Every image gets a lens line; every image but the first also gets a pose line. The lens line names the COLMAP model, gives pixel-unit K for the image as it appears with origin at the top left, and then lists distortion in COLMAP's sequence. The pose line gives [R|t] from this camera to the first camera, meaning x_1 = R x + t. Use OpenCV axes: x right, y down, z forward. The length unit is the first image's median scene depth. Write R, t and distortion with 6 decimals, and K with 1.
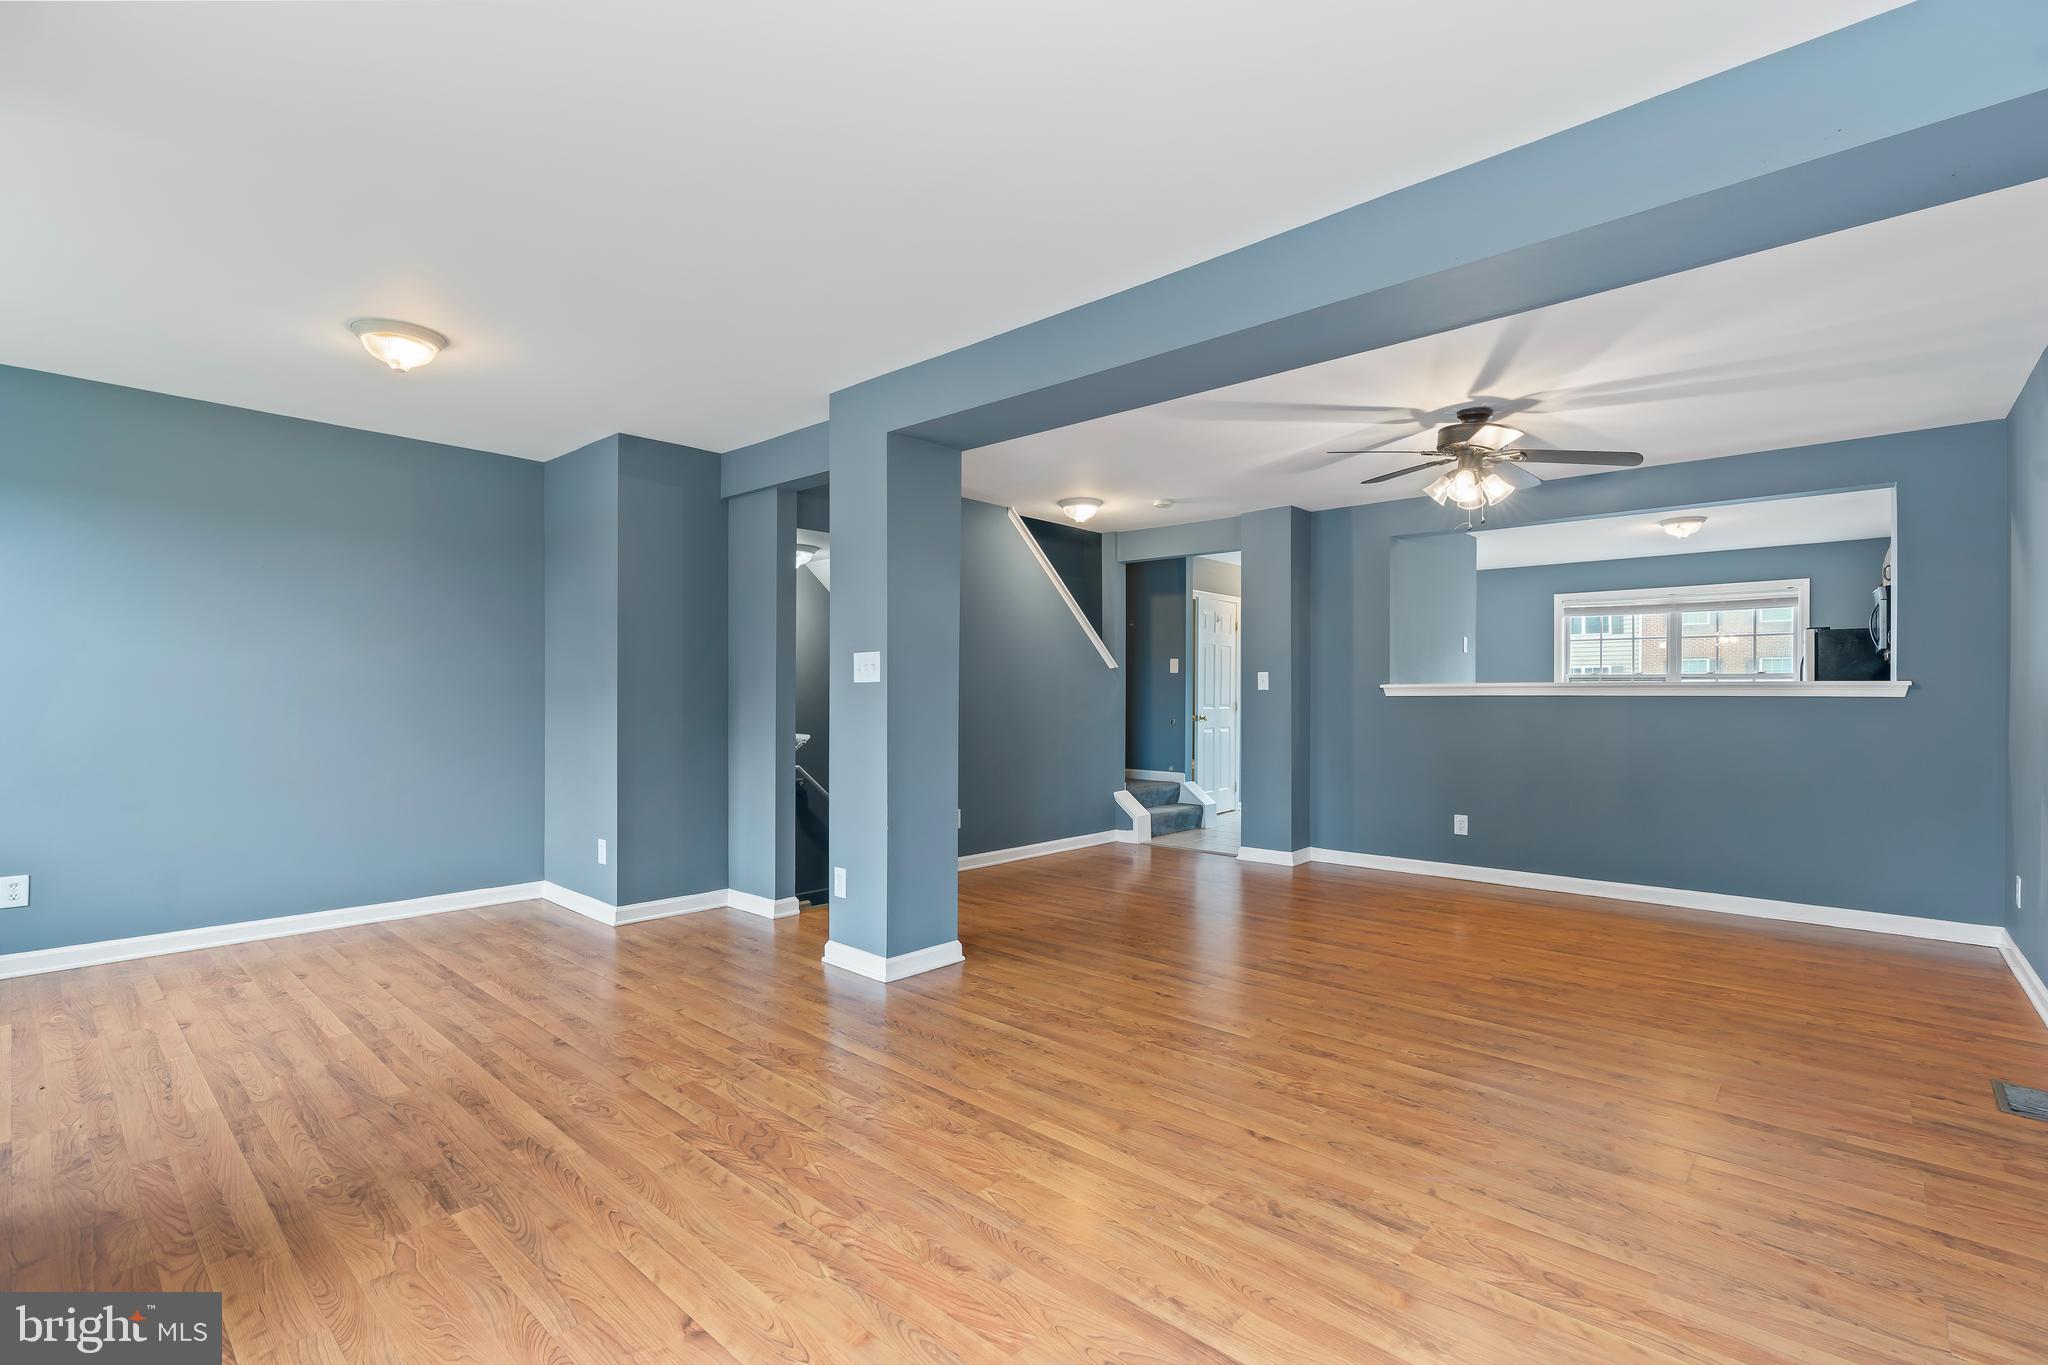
lens RADIAL K [[929.3, 0, 1028.4], [0, 929.3, 686.1], [0, 0, 1]] dist [-0.009620, 0.002785]
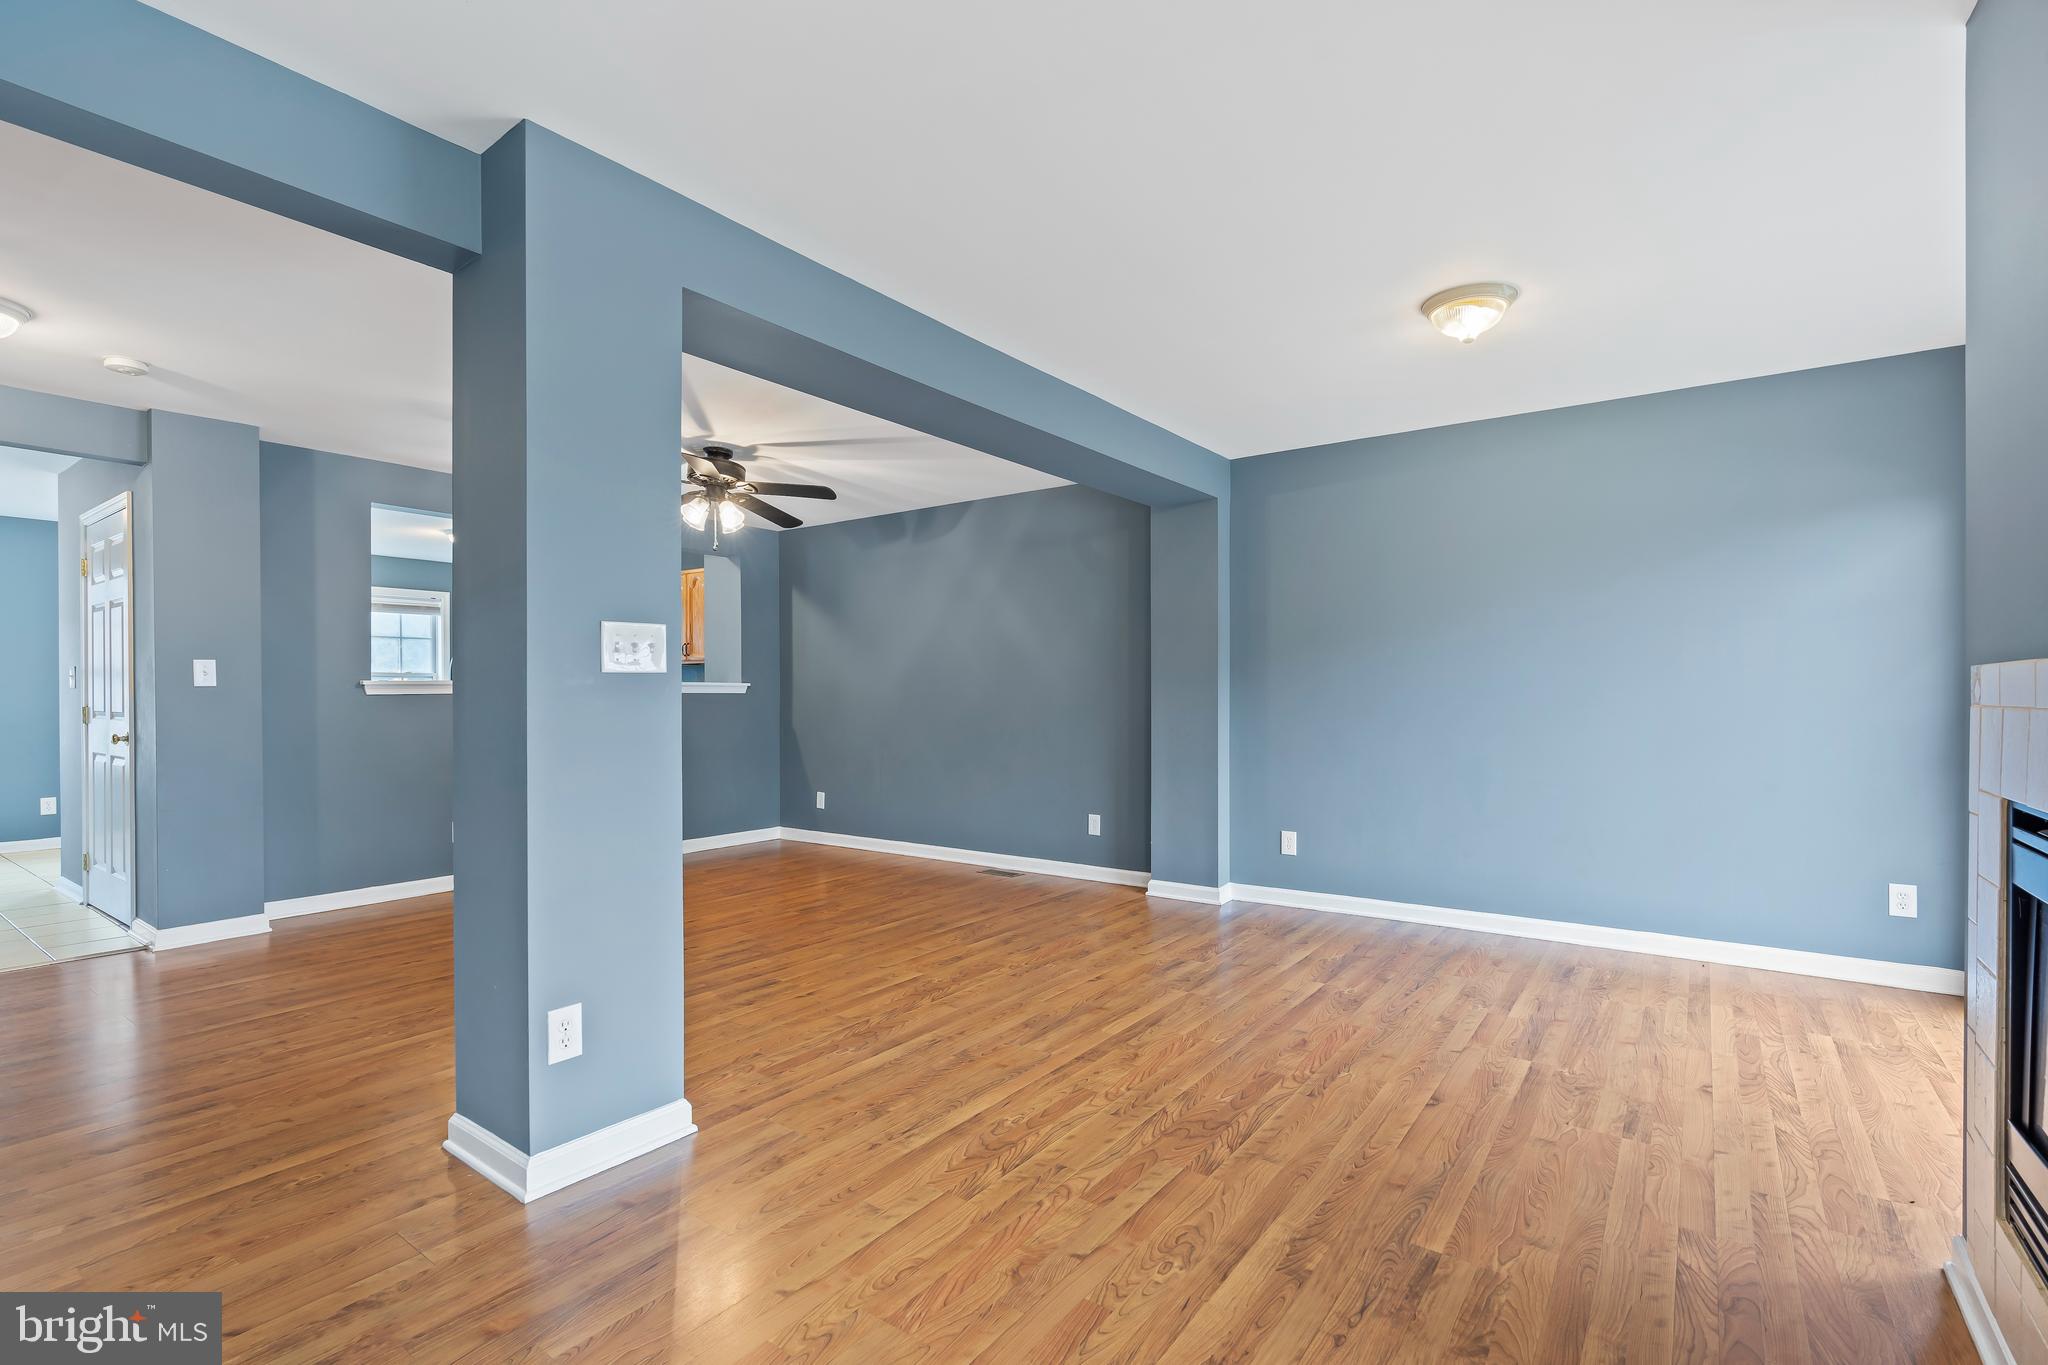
lens RADIAL K [[929.3, 0, 1028.3], [0, 929.3, 699.8], [0, 0, 1]] dist [-0.009620, 0.002785]
pose [[-0.108252, -0.009079, 0.994082, -1.097304], [-0.007911, 0.999935, 0.008270, 0.008935], [-0.994092, -0.006969, -0.108317, 1.110379]]
